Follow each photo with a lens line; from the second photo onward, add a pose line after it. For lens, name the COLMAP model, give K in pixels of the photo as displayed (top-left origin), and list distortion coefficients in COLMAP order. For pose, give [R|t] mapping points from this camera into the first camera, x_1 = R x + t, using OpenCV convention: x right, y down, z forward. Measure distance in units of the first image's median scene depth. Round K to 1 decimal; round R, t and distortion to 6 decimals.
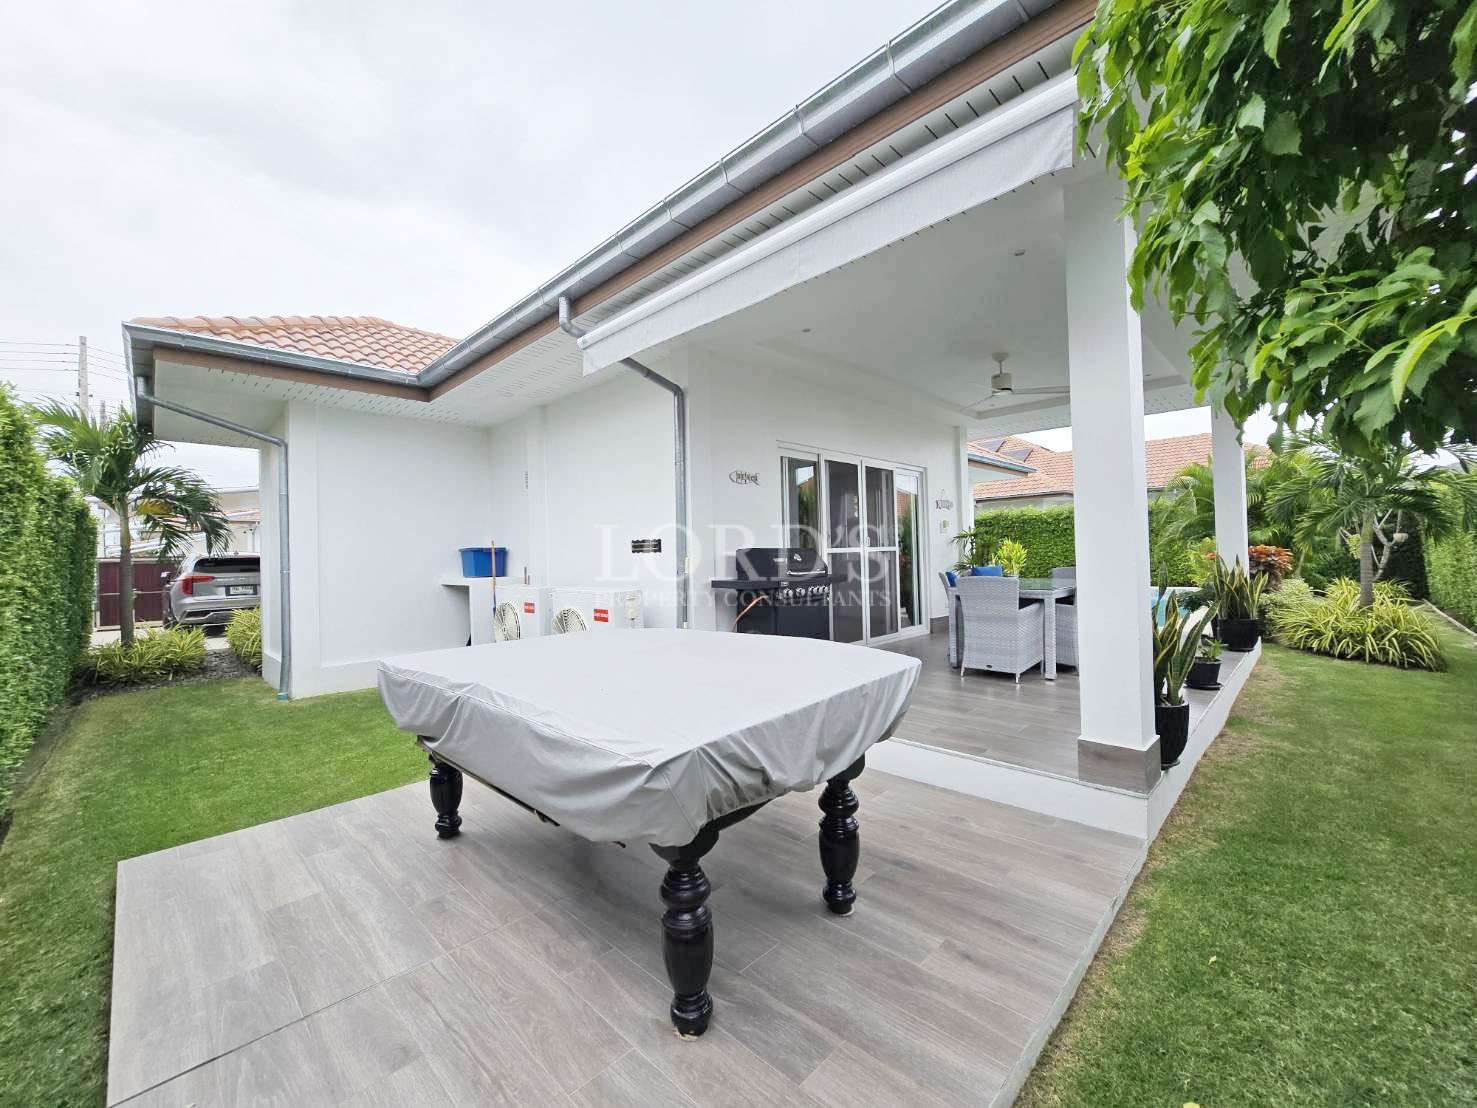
lens RADIAL K [[609.1, 0, 745.2], [0, 609.1, 551.1], [0, 0, 1]] dist [0.002417, -0.000565]
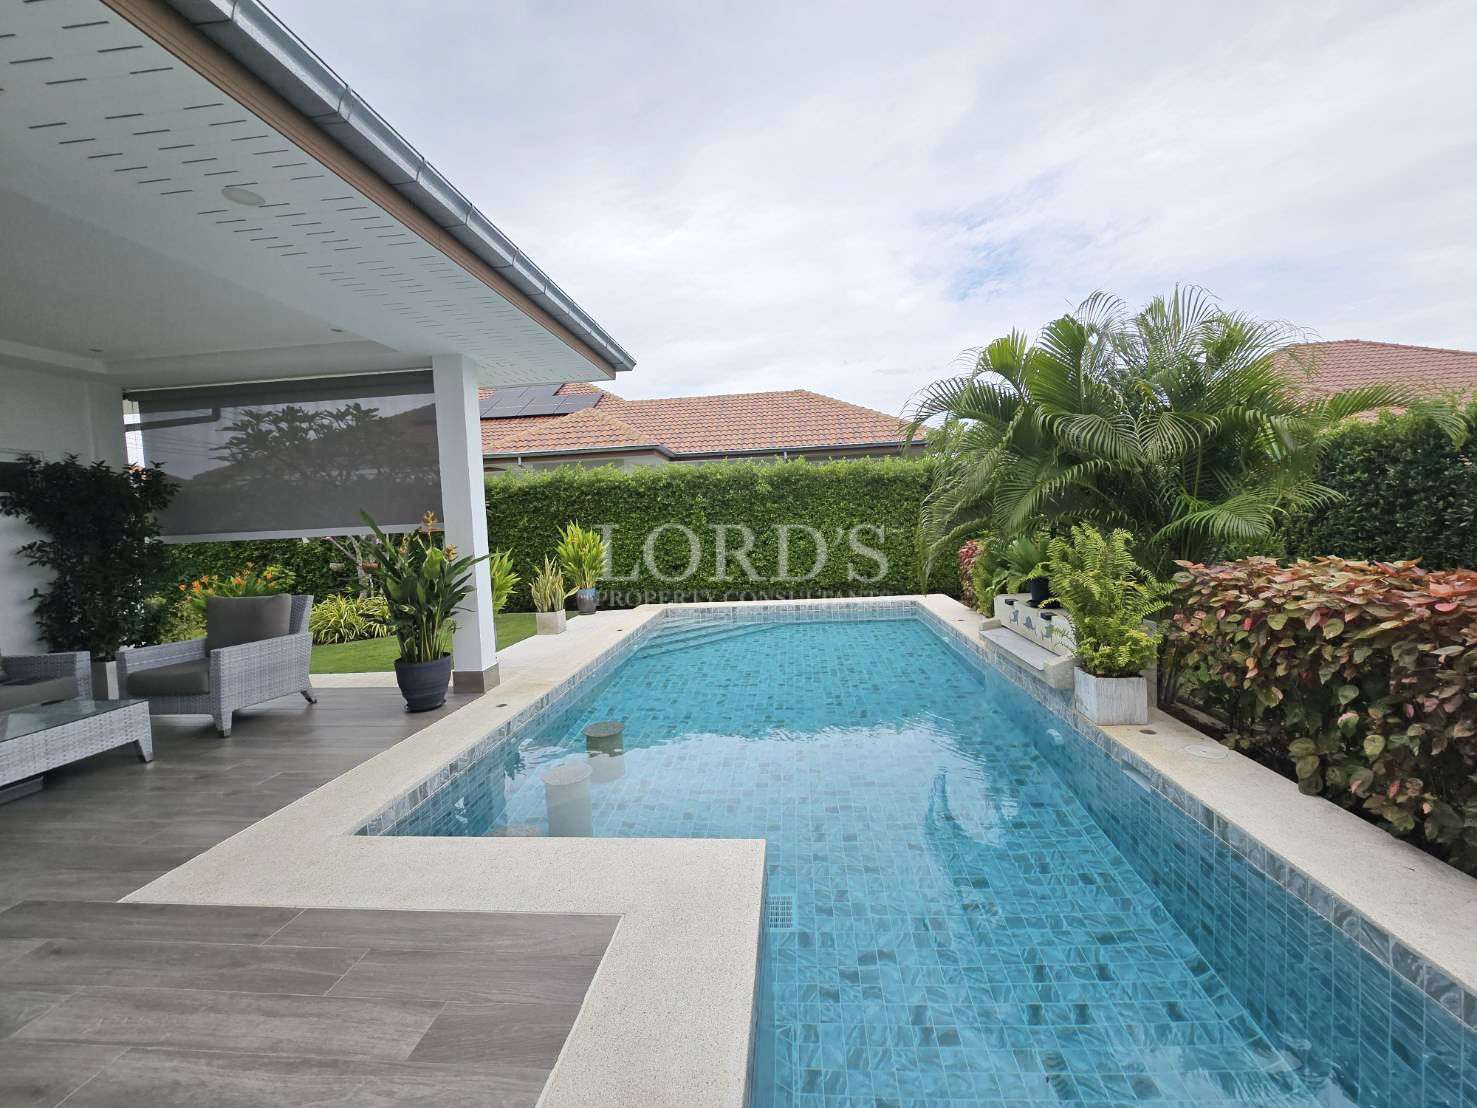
lens RADIAL K [[609.1, 0, 745.2], [0, 609.1, 551.1], [0, 0, 1]] dist [0.002417, -0.000565]
pose [[0.775836, -0.042523, 0.629499, 0.511972], [0.019430, 0.998863, 0.043527, -0.039977], [-0.630635, -0.021539, 0.775781, 1.195444]]
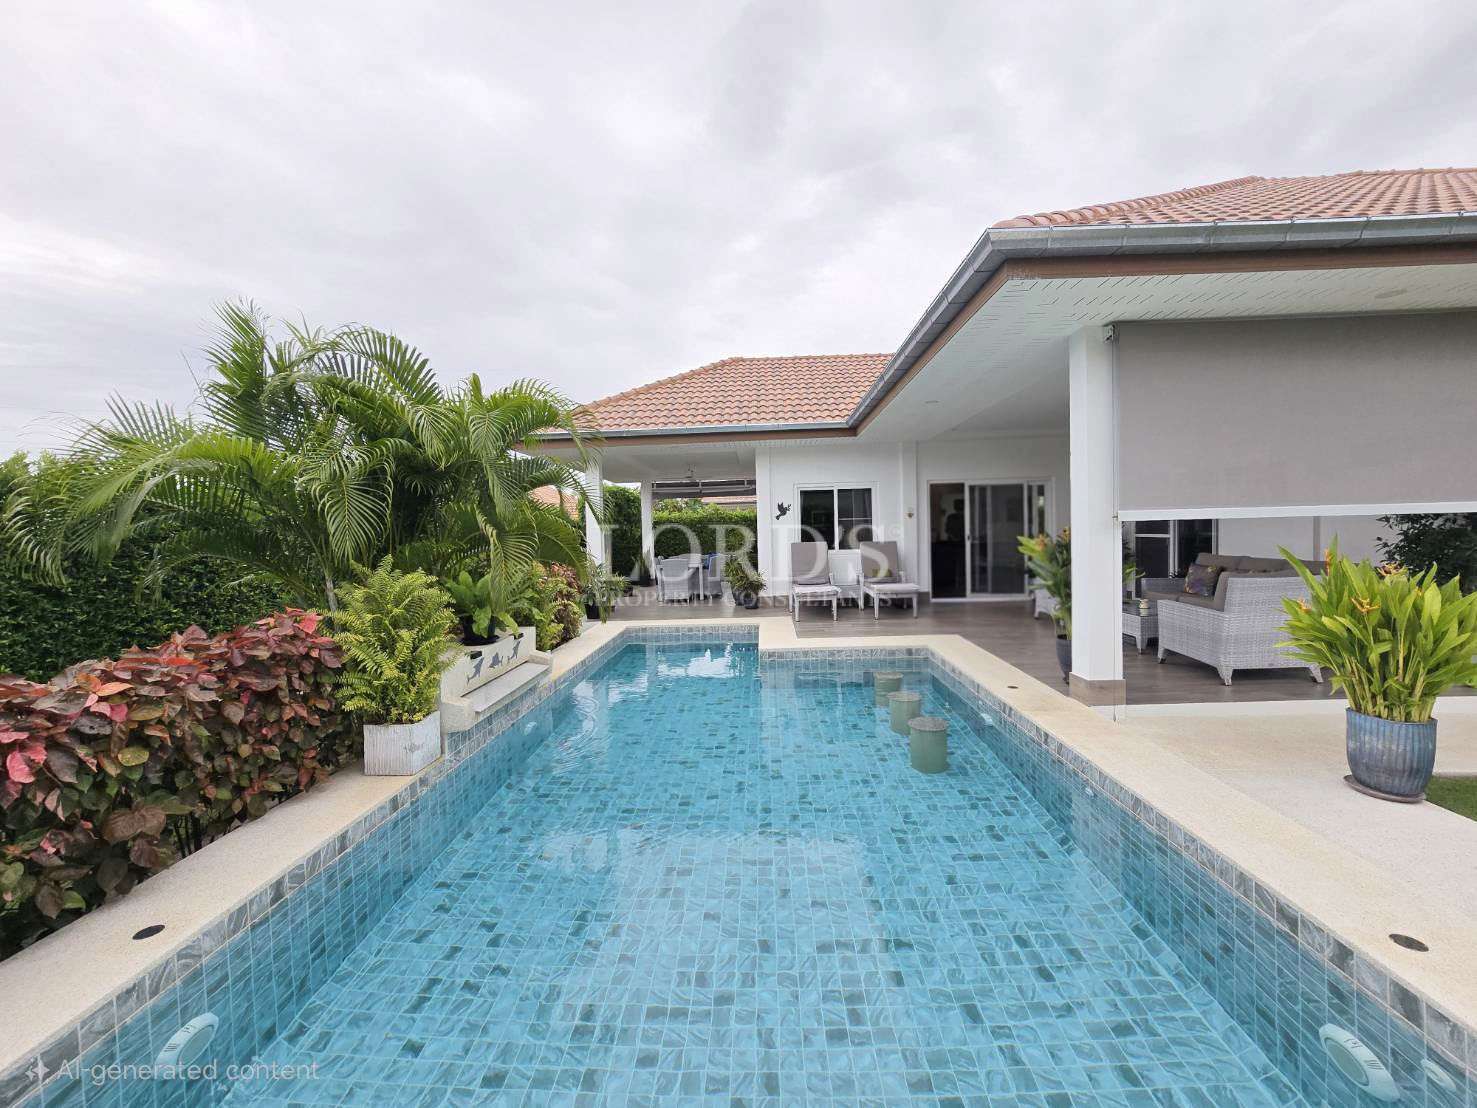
lens RADIAL K [[582.8, 0, 738.5], [0, 582.8, 554.0], [0, 0, 1]] dist [0.000490, -0.000091]
pose [[-0.744590, 0.140912, -0.652480, 1.334819], [0.049857, 0.986475, 0.156148, -0.134234], [0.665658, 0.083735, -0.741544, 2.096834]]
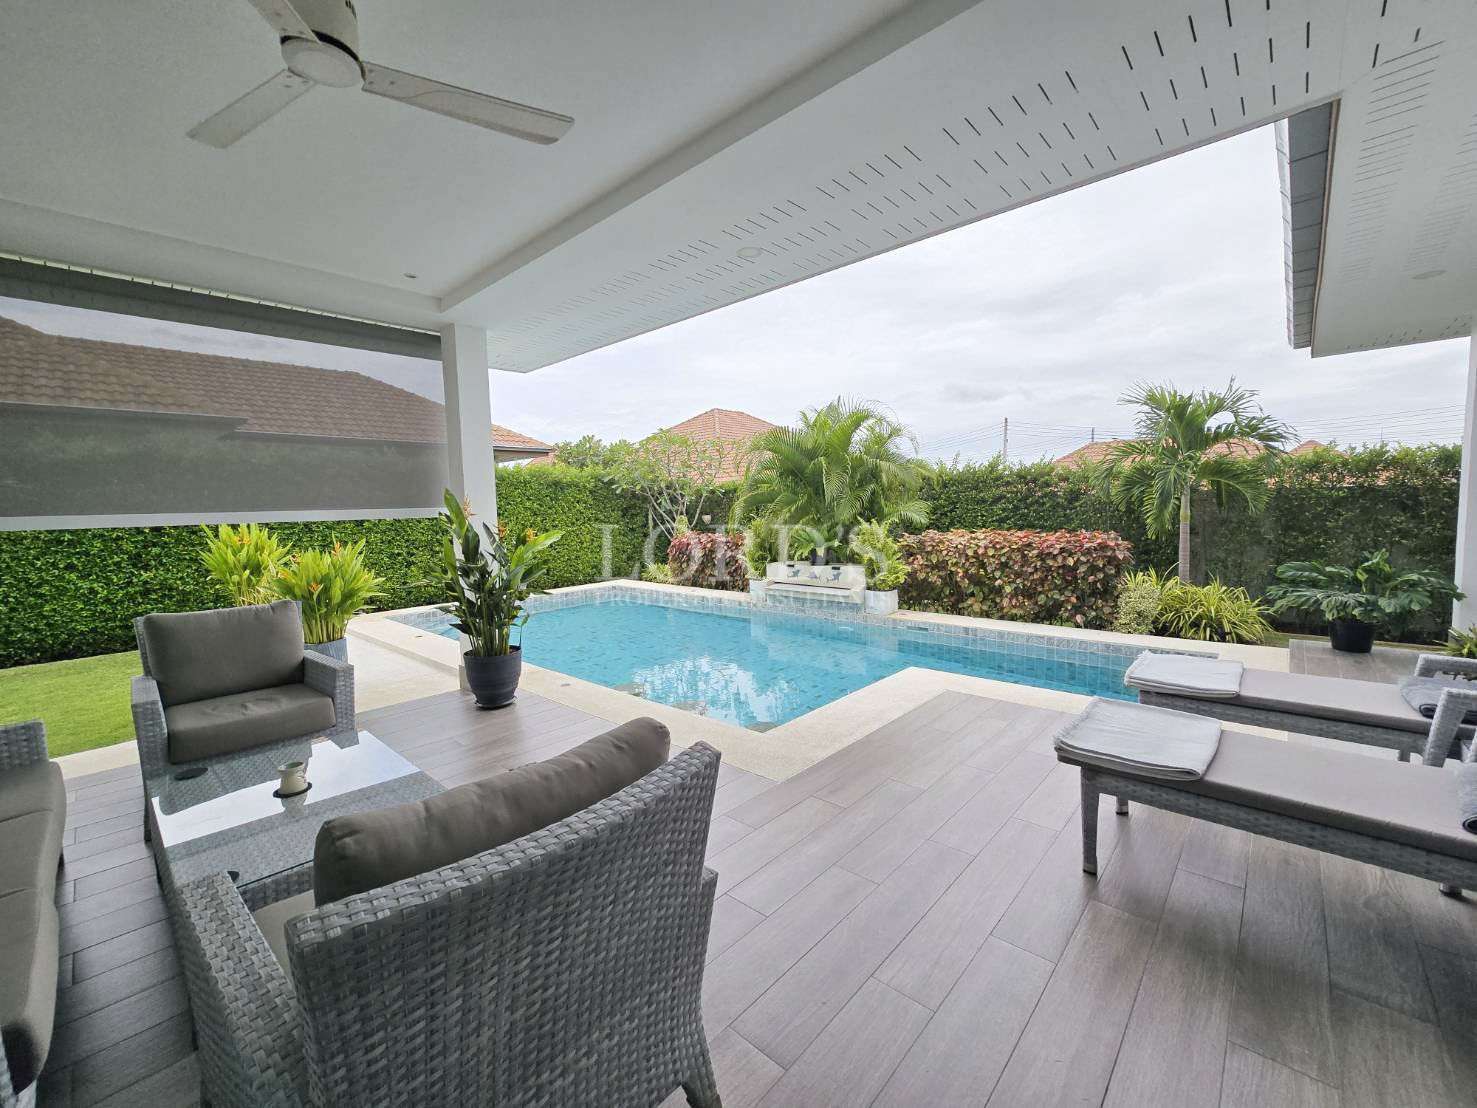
lens RADIAL K [[609.1, 0, 745.2], [0, 609.1, 551.1], [0, 0, 1]] dist [0.002417, -0.000565]
pose [[-0.039454, -0.047197, 0.998106, 0.056338], [0.018818, 0.998672, 0.047968, -0.029006], [-0.999044, 0.020675, -0.038514, 1.664121]]
